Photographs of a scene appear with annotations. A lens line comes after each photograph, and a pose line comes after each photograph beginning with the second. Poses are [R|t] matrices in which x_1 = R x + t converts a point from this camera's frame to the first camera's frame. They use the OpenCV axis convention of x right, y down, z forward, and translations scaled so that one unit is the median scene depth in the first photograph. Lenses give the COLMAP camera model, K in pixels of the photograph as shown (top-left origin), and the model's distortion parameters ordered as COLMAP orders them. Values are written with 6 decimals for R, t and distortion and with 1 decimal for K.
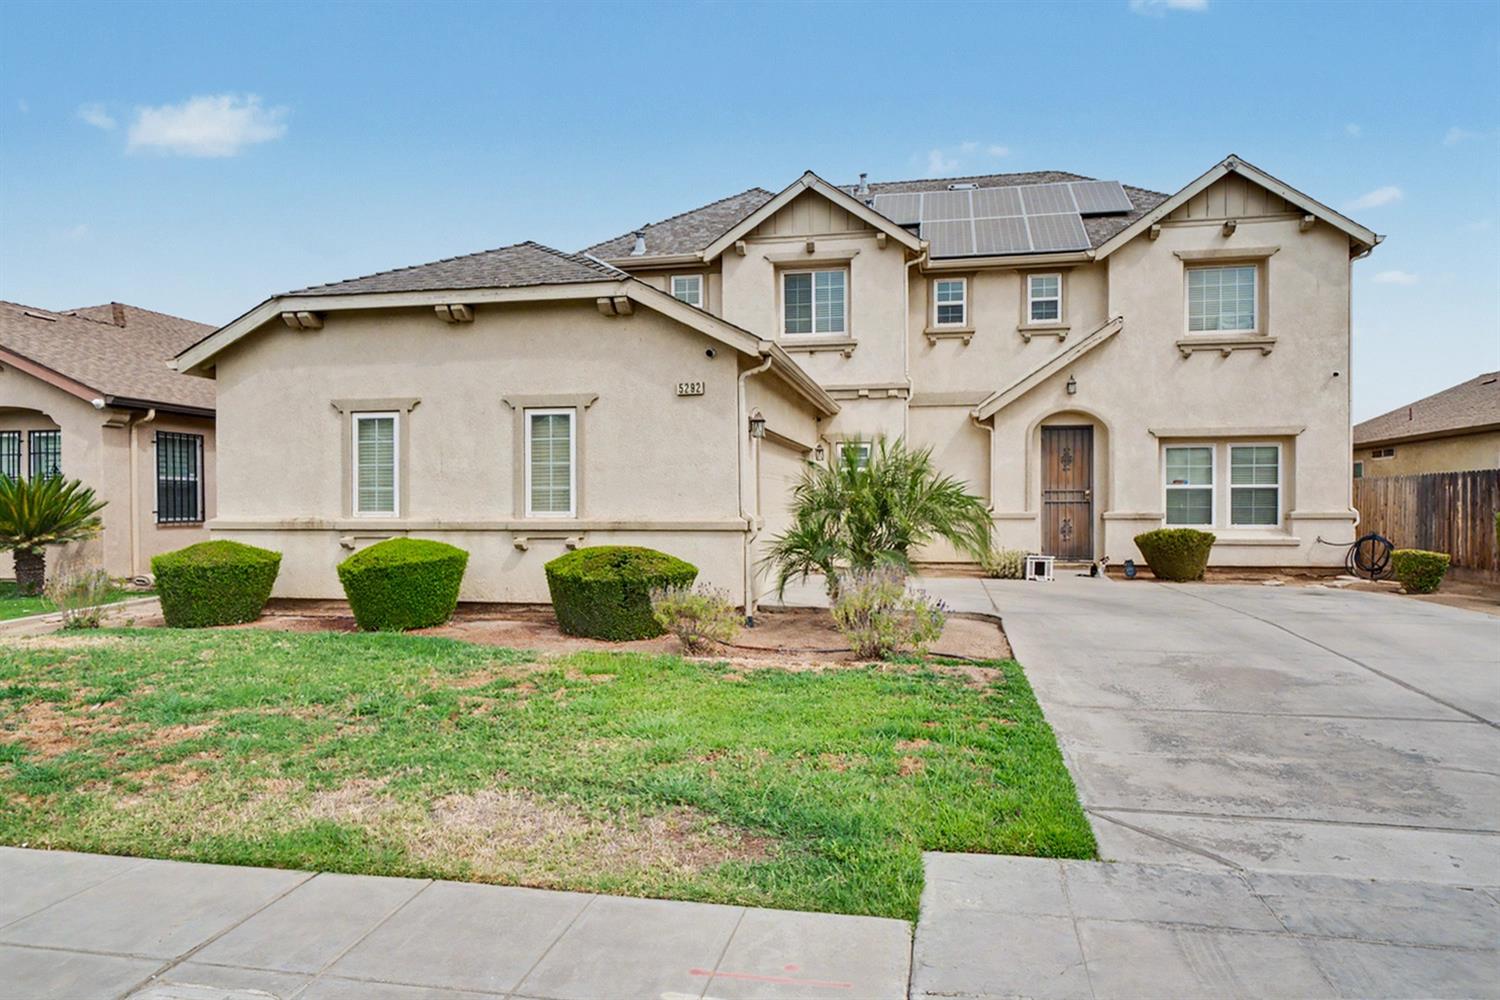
lens RADIAL K [[926.4, 0, 759.3], [0, 926.4, 514.6], [0, 0, 1]] dist [0.005177, 0.004513]
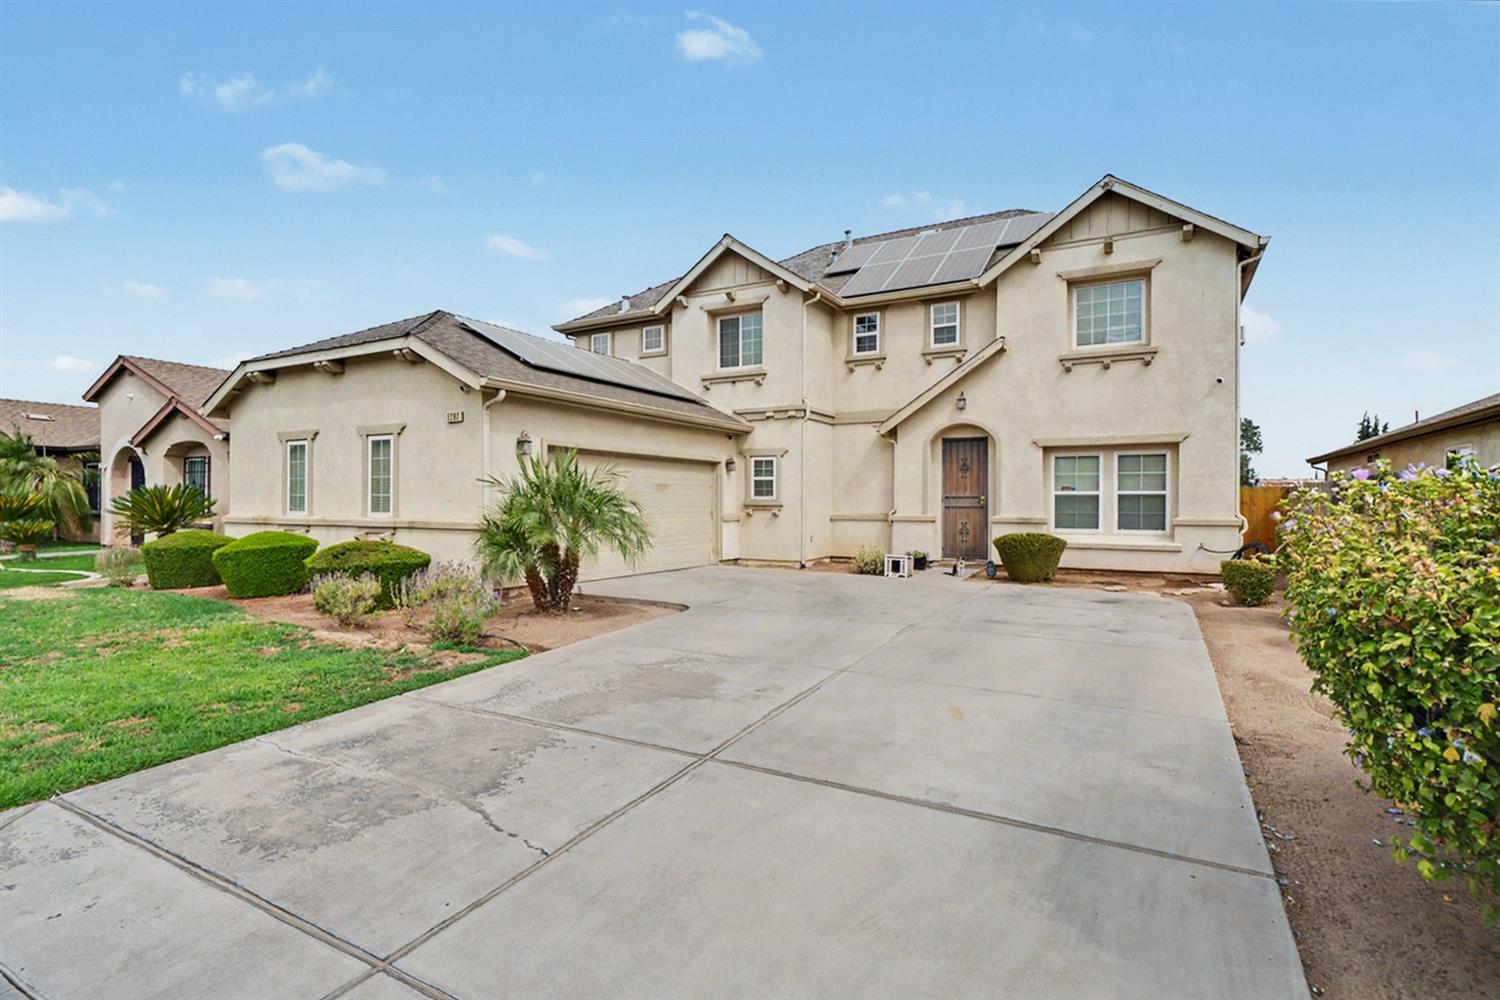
lens RADIAL K [[711.0, 0, 754.3], [0, 711.0, 504.2], [0, 0, 1]] dist [0.004097, -0.000517]
pose [[0.952702, 0.006354, -0.303838, 0.369609], [-0.009168, 0.999927, -0.007836, -0.007923], [0.303767, 0.010251, 0.952691, 0.120322]]
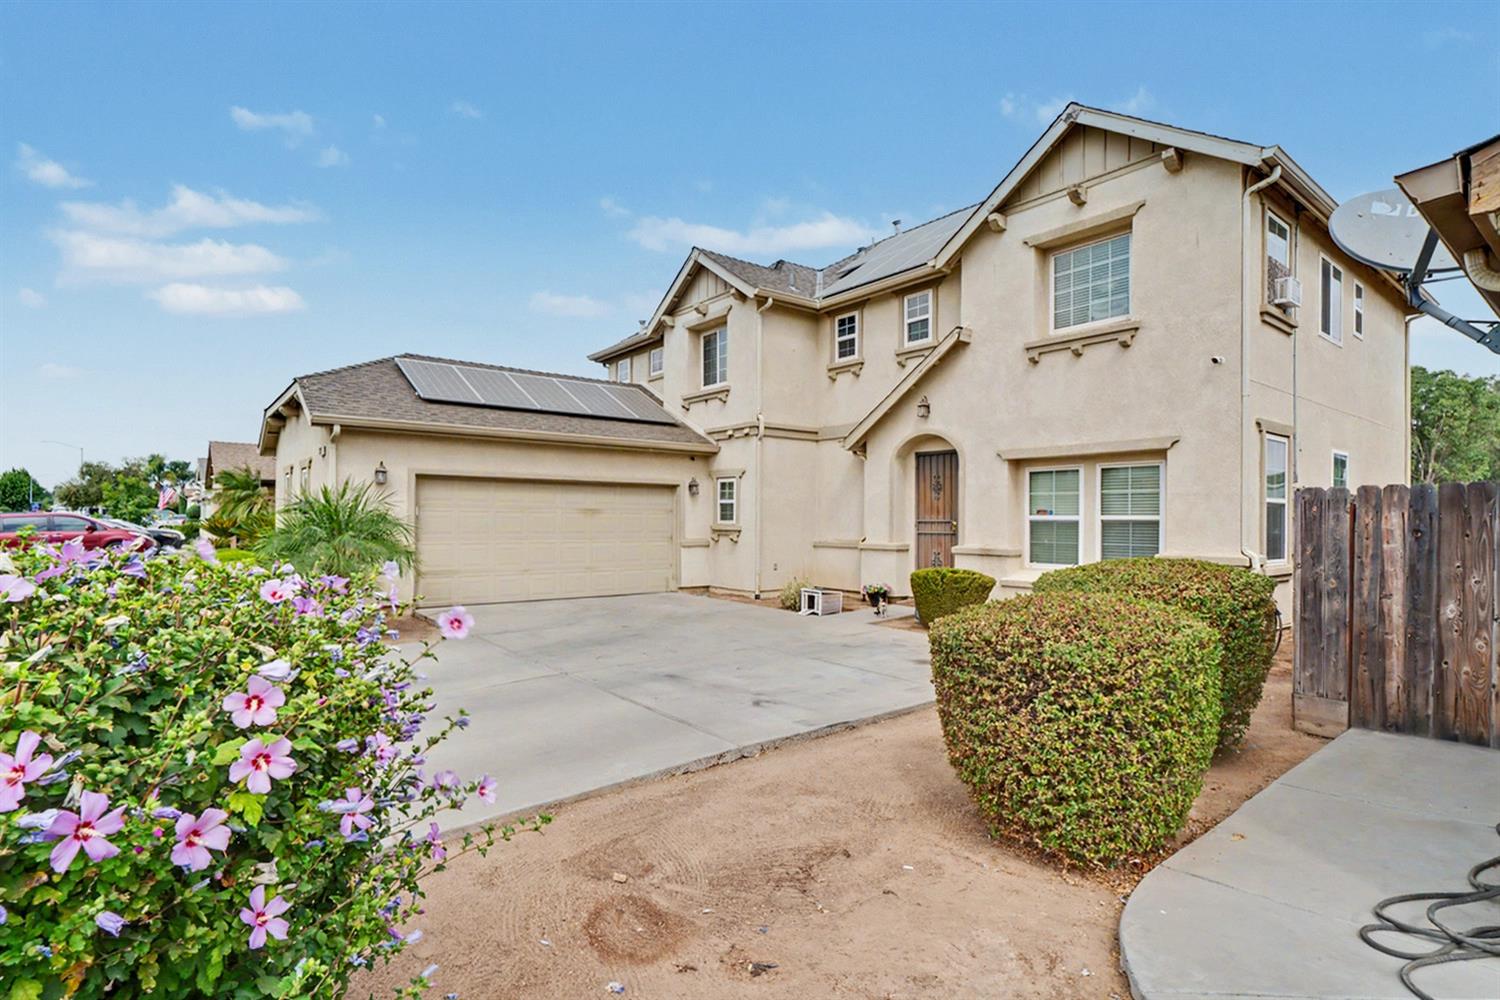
lens RADIAL K [[711.0, 0, 764.6], [0, 711.0, 518.7], [0, 0, 1]] dist [0.004097, -0.000517]
pose [[0.777916, 0.006048, -0.628339, 0.678547], [-0.013100, 0.999892, -0.006595, -0.022438], [0.628232, 0.013362, 0.777912, 0.357004]]
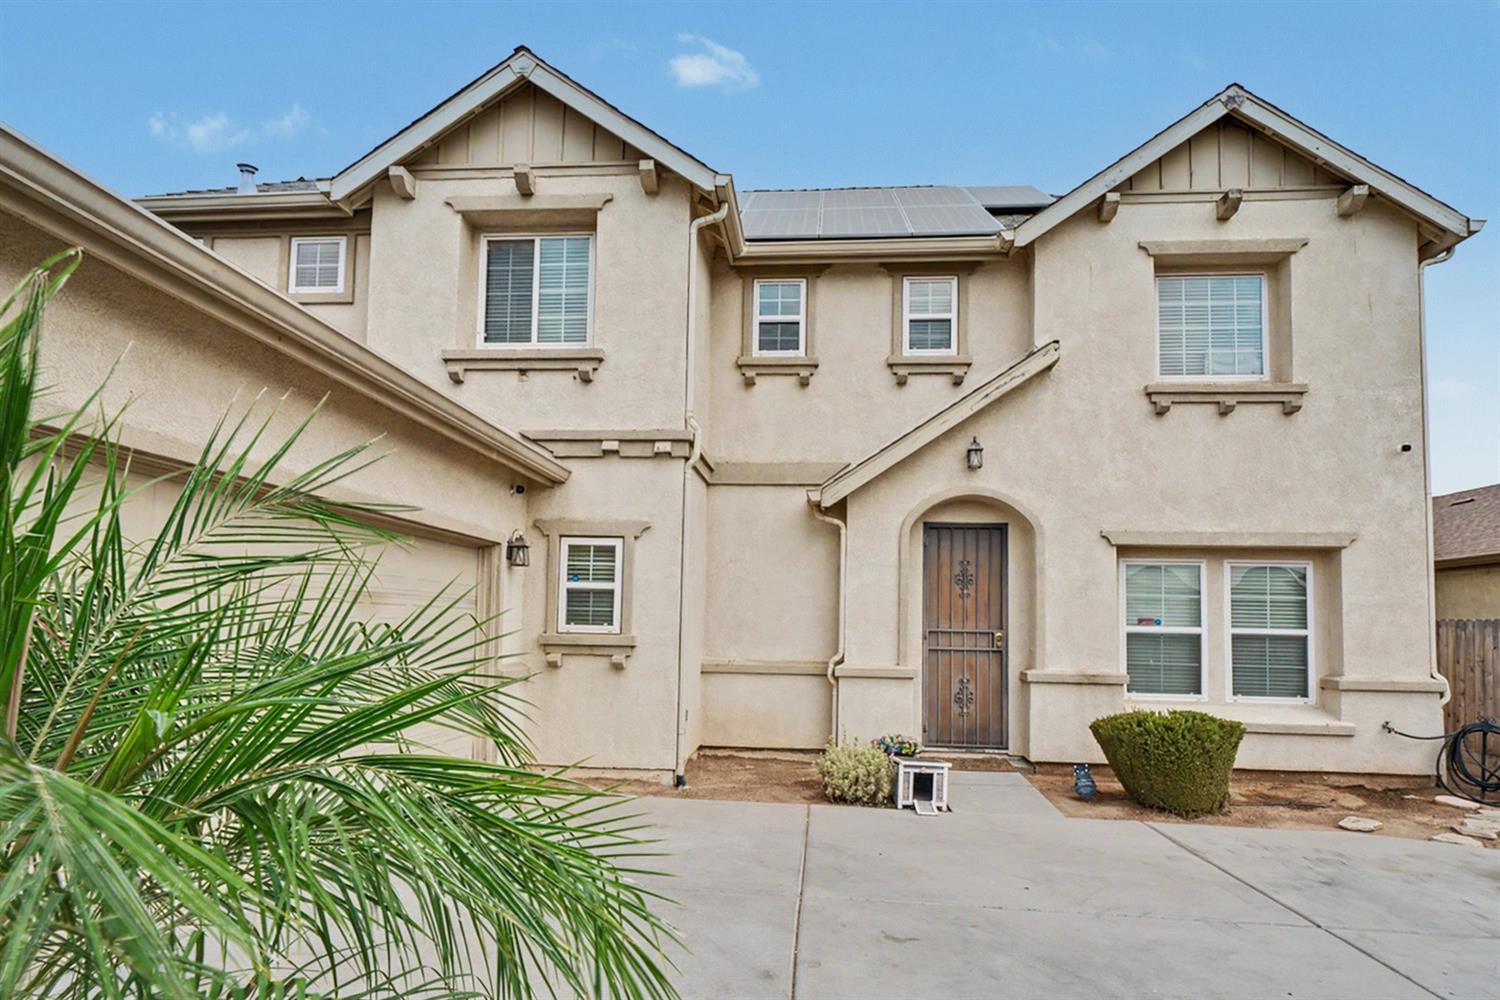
lens RADIAL K [[847.3, 0, 742.7], [0, 847.3, 575.5], [0, 0, 1]] dist [0.002453, 0.000454]
pose [[0.994654, 0.029237, 0.099034, 0.141546], [-0.022269, 0.997246, -0.070749, -0.020811], [-0.100830, 0.068165, 0.992566, 0.495092]]
